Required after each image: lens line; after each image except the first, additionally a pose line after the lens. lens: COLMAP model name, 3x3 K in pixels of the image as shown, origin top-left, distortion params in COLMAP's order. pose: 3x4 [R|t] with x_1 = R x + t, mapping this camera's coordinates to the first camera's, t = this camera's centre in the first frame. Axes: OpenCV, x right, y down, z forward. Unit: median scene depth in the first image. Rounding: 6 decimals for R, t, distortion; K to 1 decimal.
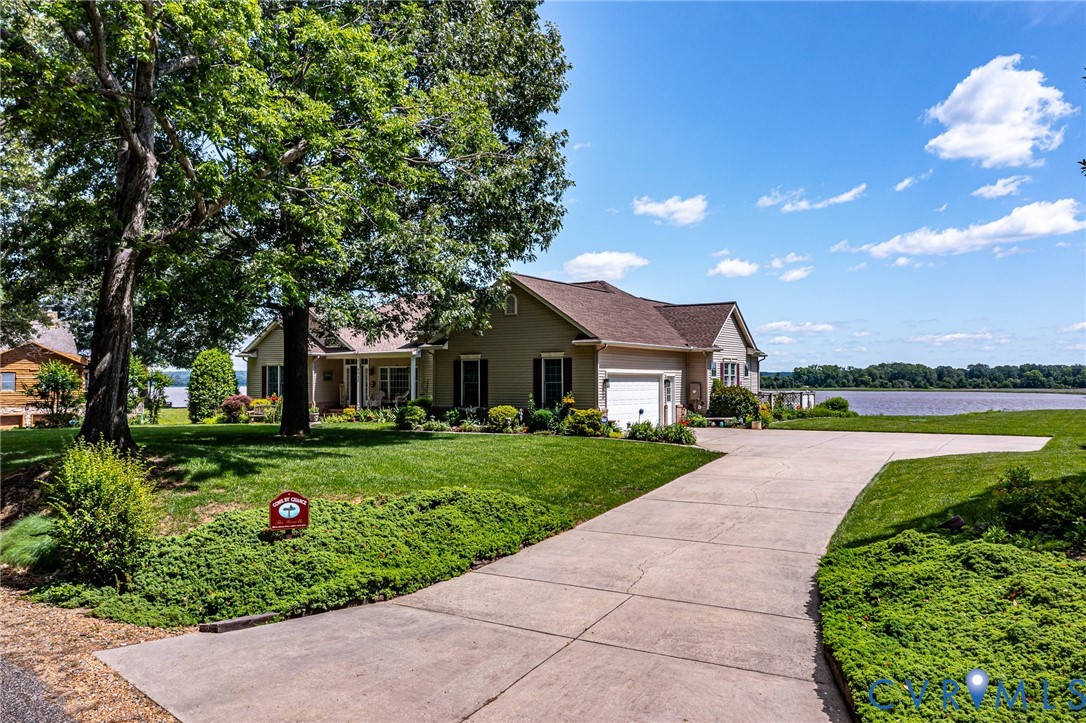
lens RADIAL K [[855.1, 0, 540.8], [0, 855.1, 364.5], [0, 0, 1]] dist [-0.022152, 0.002022]
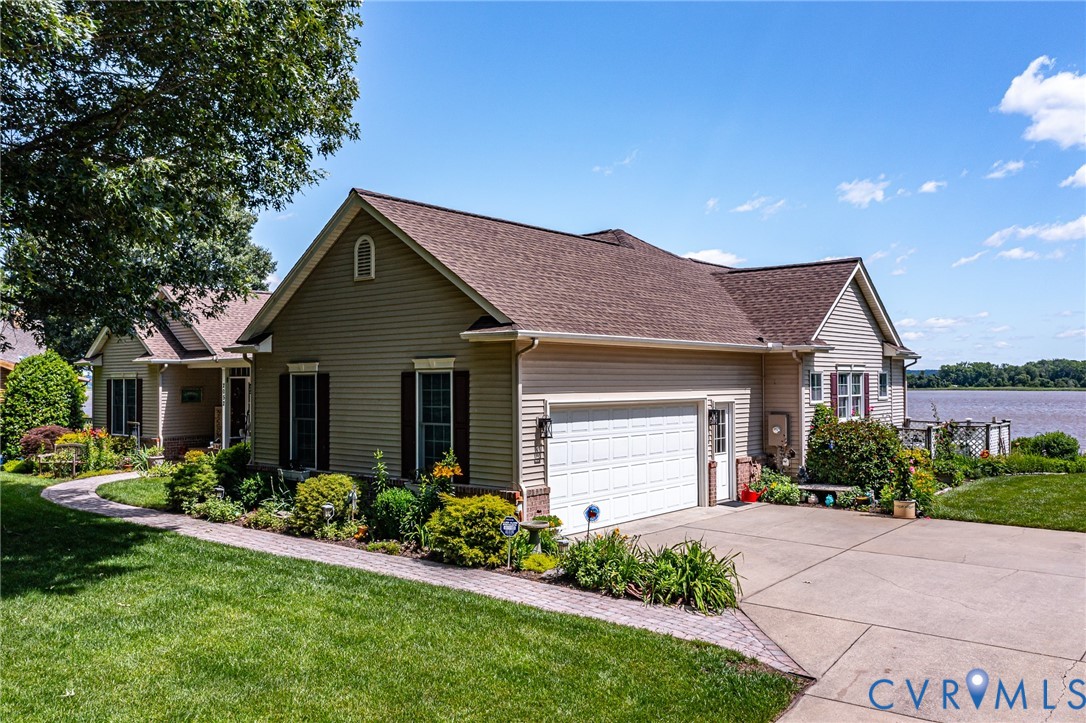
lens RADIAL K [[855.1, 0, 546.4], [0, 855.1, 361.2], [0, 0, 1]] dist [-0.022152, 0.002022]
pose [[0.989622, -0.006928, -0.143527, 0.118193], [0.006514, 0.999973, -0.003353, -0.009081], [0.143546, 0.002383, 0.989641, 0.477991]]
